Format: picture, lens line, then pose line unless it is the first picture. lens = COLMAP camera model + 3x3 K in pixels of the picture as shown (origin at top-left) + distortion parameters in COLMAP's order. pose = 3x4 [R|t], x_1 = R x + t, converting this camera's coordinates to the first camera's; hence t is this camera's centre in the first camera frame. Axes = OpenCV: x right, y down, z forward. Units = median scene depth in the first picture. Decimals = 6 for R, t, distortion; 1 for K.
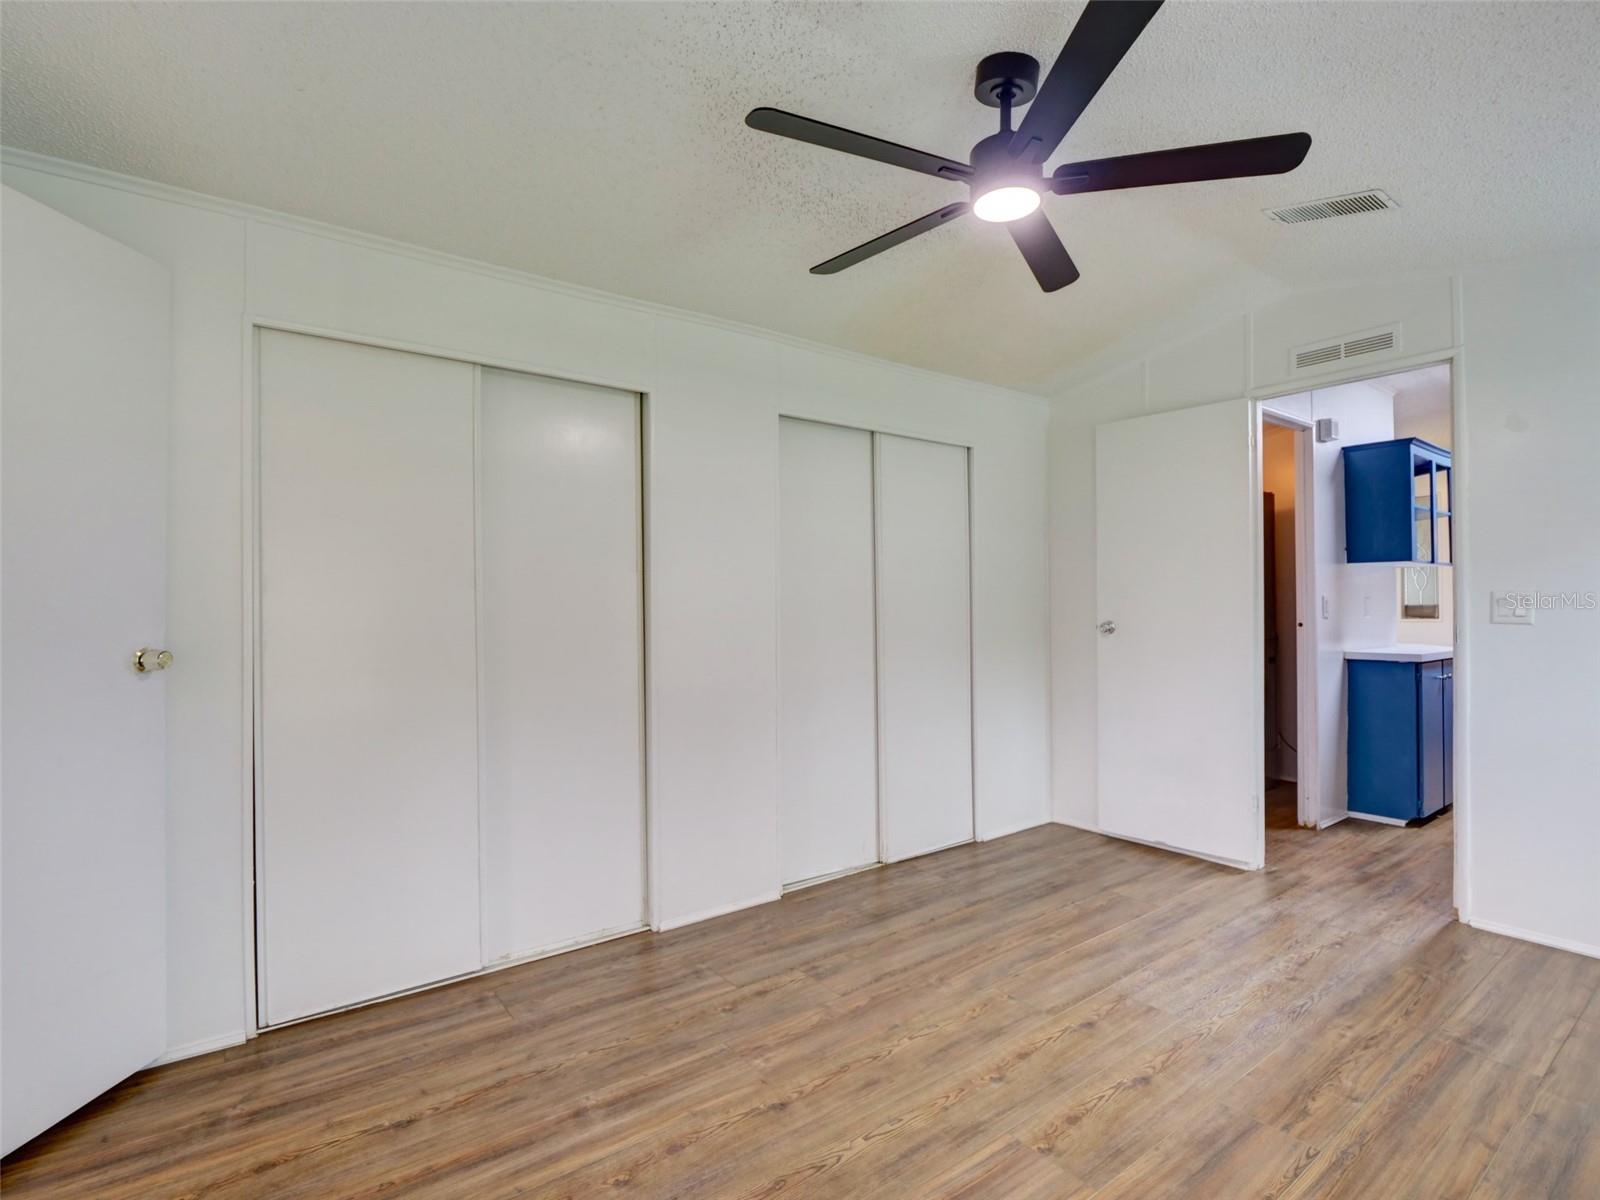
lens RADIAL K [[784.0, 0, 795.4], [0, 784.0, 605.8], [0, 0, 1]] dist [-0.003002, -0.006816]
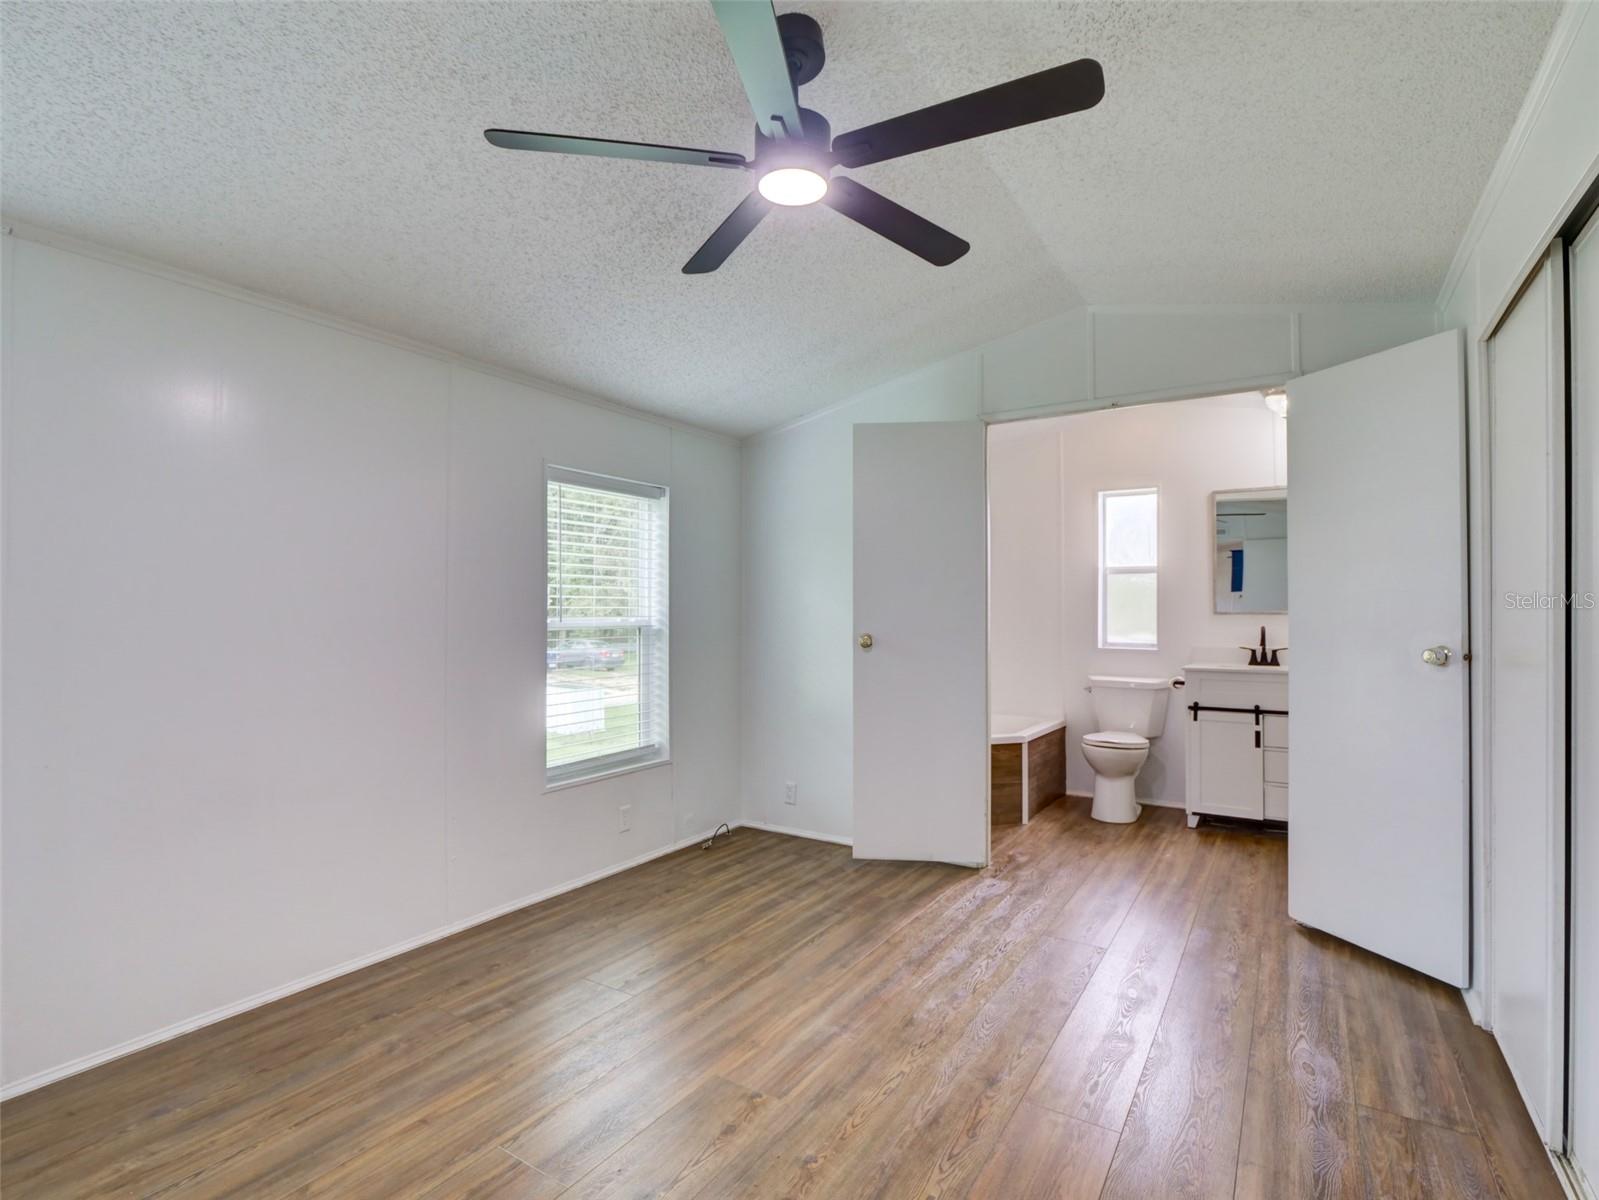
lens RADIAL K [[778.7, 0, 800.8], [0, 778.7, 601.5], [0, 0, 1]] dist [-0.012651, -0.000215]
pose [[-0.932237, -0.000185, -0.361848, 0.500152], [0.004388, 0.999921, -0.011817, -0.003643], [0.361821, -0.012604, -0.932162, 1.562976]]
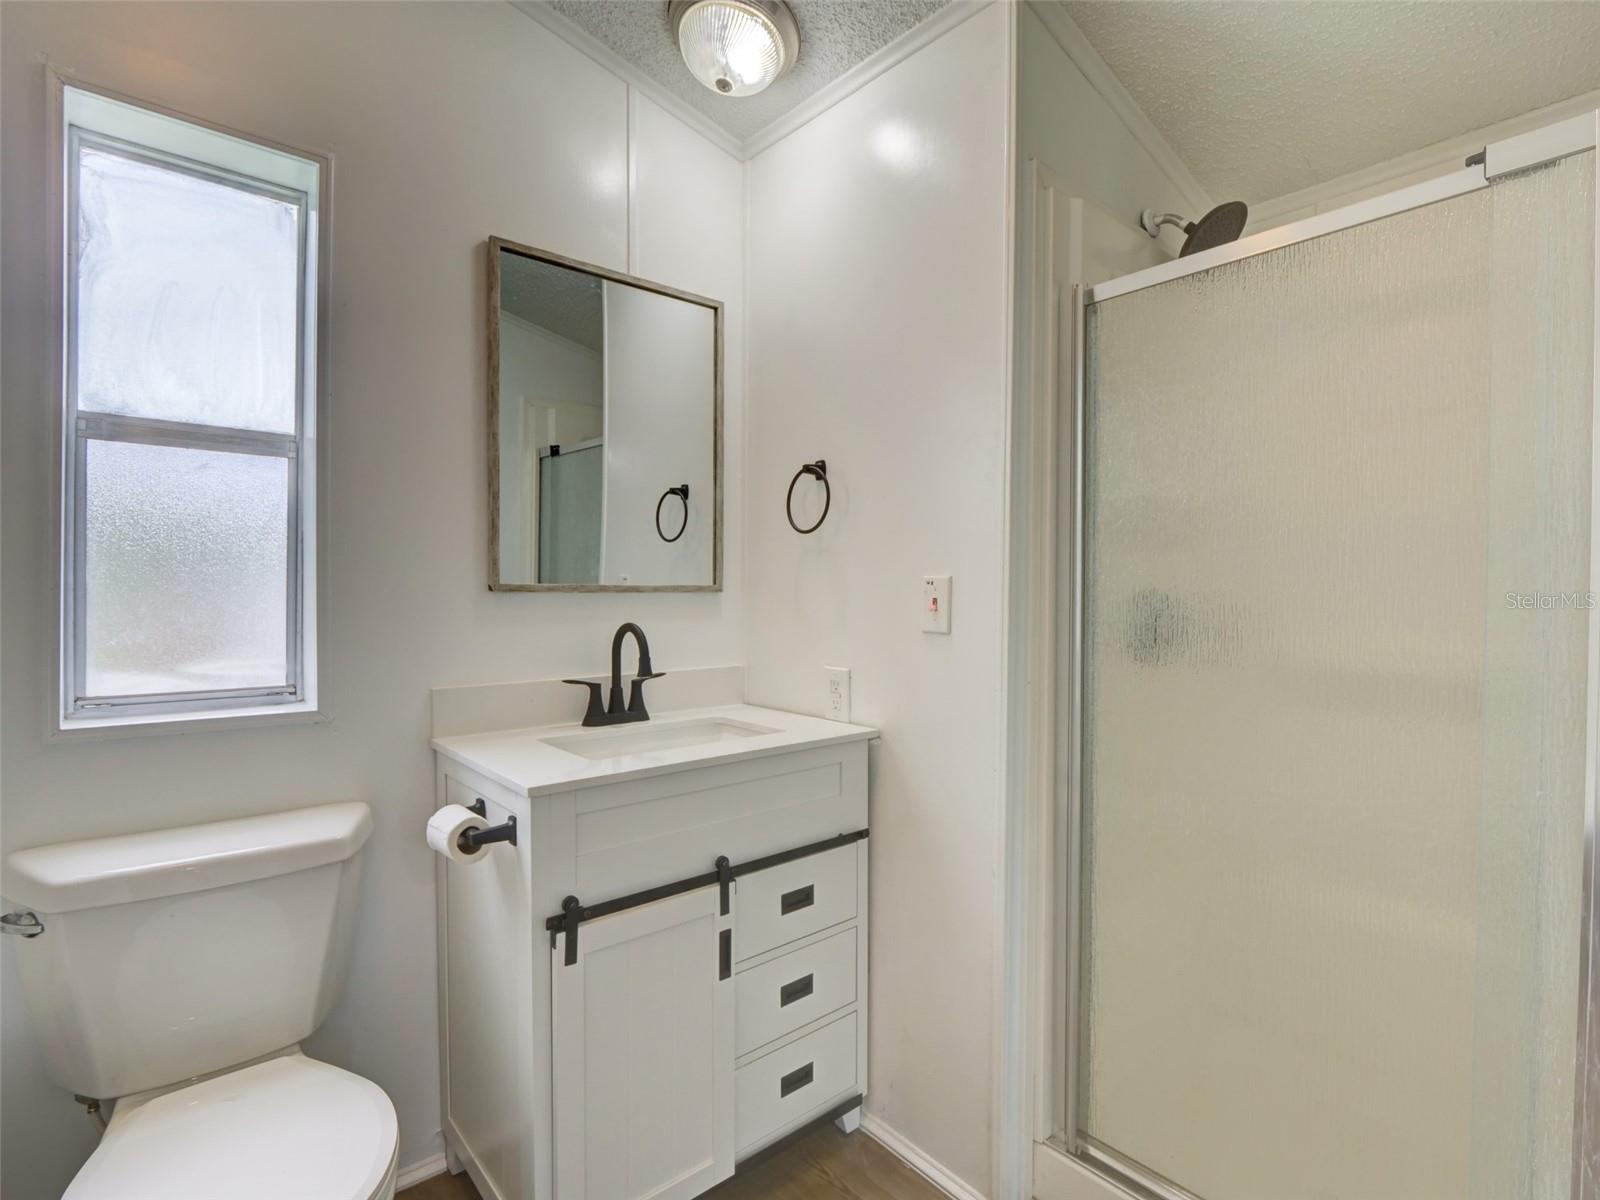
lens RADIAL K [[779.1, 0, 801.3], [0, 779.1, 601.5], [0, 0, 1]] dist [-0.012651, -0.000215]
pose [[0.082548, 0.024986, -0.996274, -0.534361], [-0.009029, 0.999663, 0.024323, 0.000232], [0.996546, 0.006988, 0.082746, 0.255172]]
